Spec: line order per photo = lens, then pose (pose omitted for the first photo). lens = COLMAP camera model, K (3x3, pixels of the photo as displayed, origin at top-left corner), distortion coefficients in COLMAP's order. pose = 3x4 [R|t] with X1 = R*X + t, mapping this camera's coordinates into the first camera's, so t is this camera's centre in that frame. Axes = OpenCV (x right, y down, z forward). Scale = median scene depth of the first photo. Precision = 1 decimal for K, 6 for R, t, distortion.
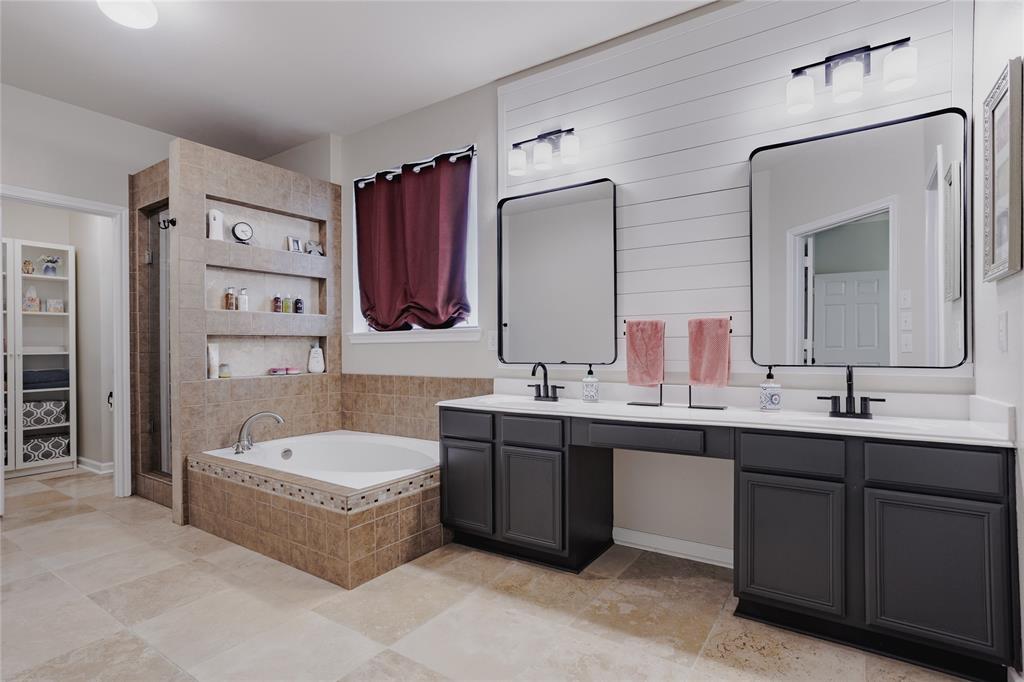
lens RADIAL K [[509.3, 0, 516.0], [0, 509.3, 353.0], [0, 0, 1]] dist [-0.037565, 0.026714]
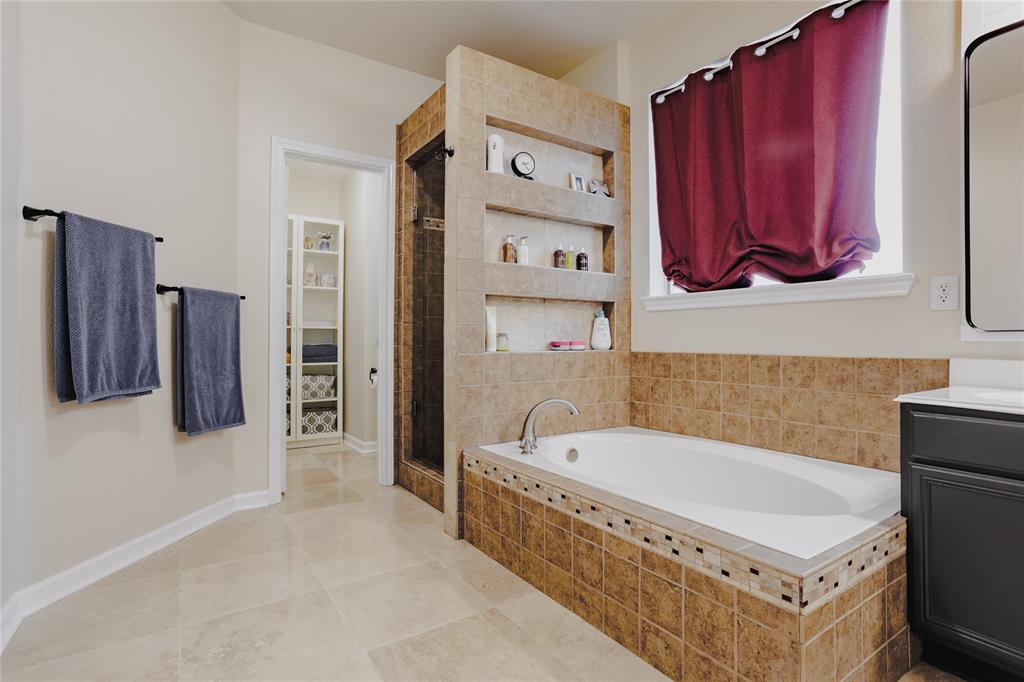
lens RADIAL K [[499.8, 0, 512.0], [0, 499.8, 341.0], [0, 0, 1]] dist [-0.047118, 0.025561]
pose [[0.928899, 0.010687, -0.370179, -0.268026], [-0.013741, 0.999890, -0.005616, 0.035700], [0.370078, 0.010303, 0.928944, 0.280594]]
